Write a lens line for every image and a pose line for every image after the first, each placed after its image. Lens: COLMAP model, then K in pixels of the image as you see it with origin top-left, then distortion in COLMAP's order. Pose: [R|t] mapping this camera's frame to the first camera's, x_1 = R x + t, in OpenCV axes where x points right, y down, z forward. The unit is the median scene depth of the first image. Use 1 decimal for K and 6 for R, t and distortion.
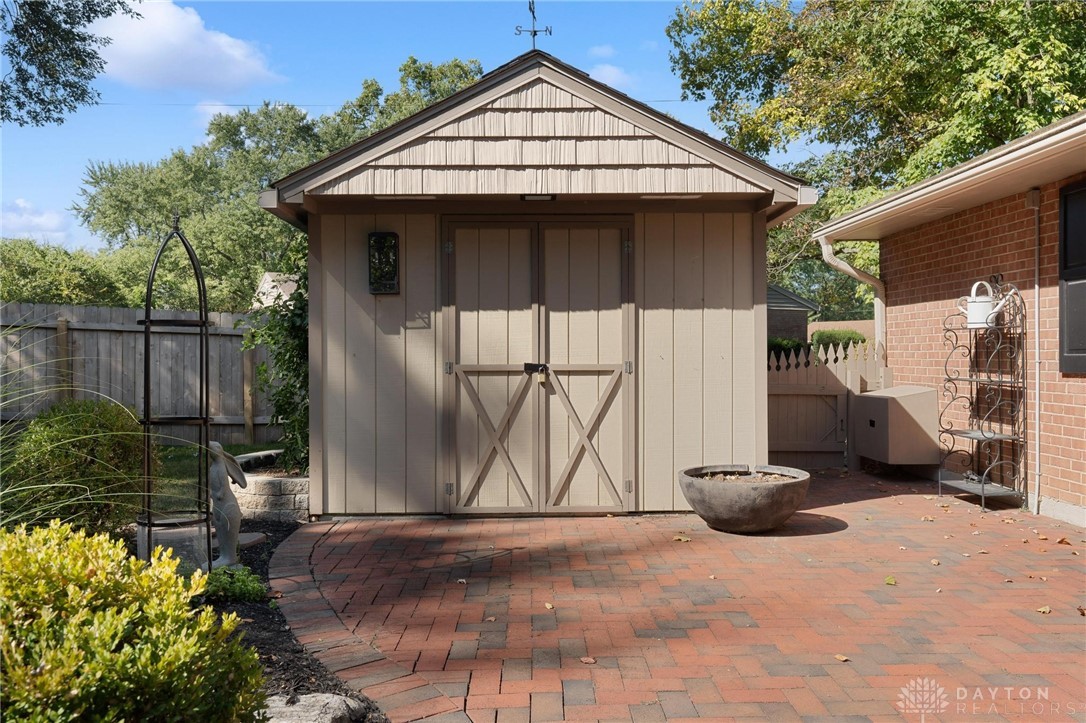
lens RADIAL K [[836.2, 0, 543.2], [0, 836.2, 356.7], [0, 0, 1]] dist [0.003272, 0.008670]
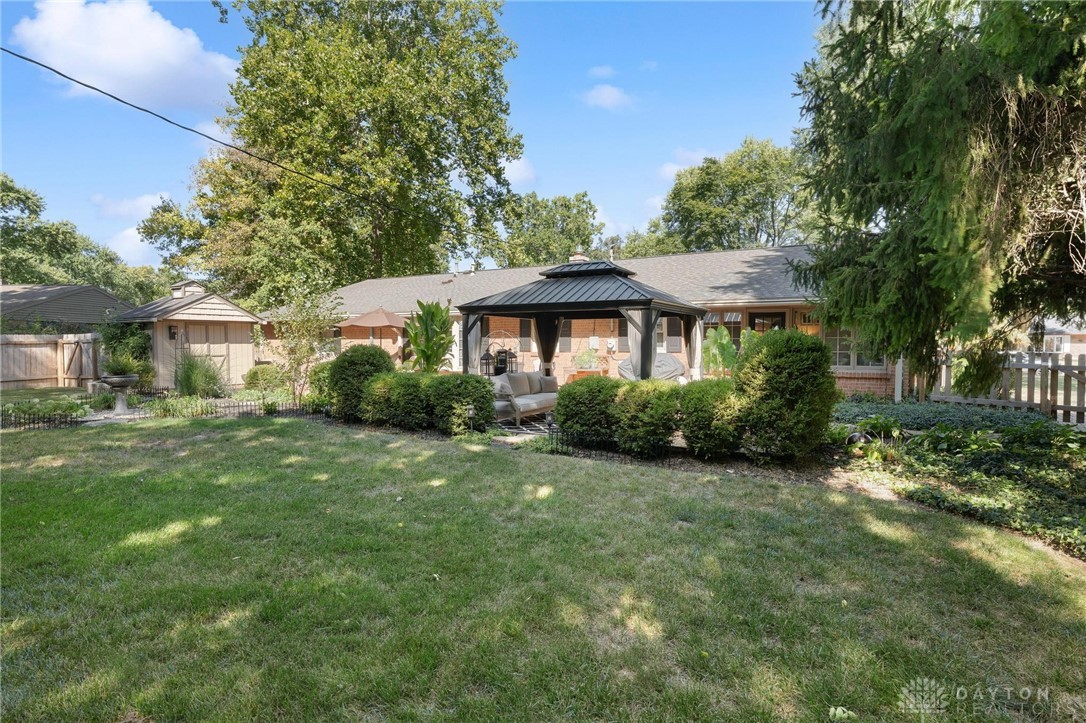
lens RADIAL K [[544.3, 0, 543.6], [0, 544.3, 362.3], [0, 0, 1]] dist [-0.004994, -0.000278]
pose [[0.514989, -0.025994, 0.856803, -1.624334], [0.002611, 0.999583, 0.028756, -0.031449], [-0.857193, -0.012572, 0.514842, -2.153798]]
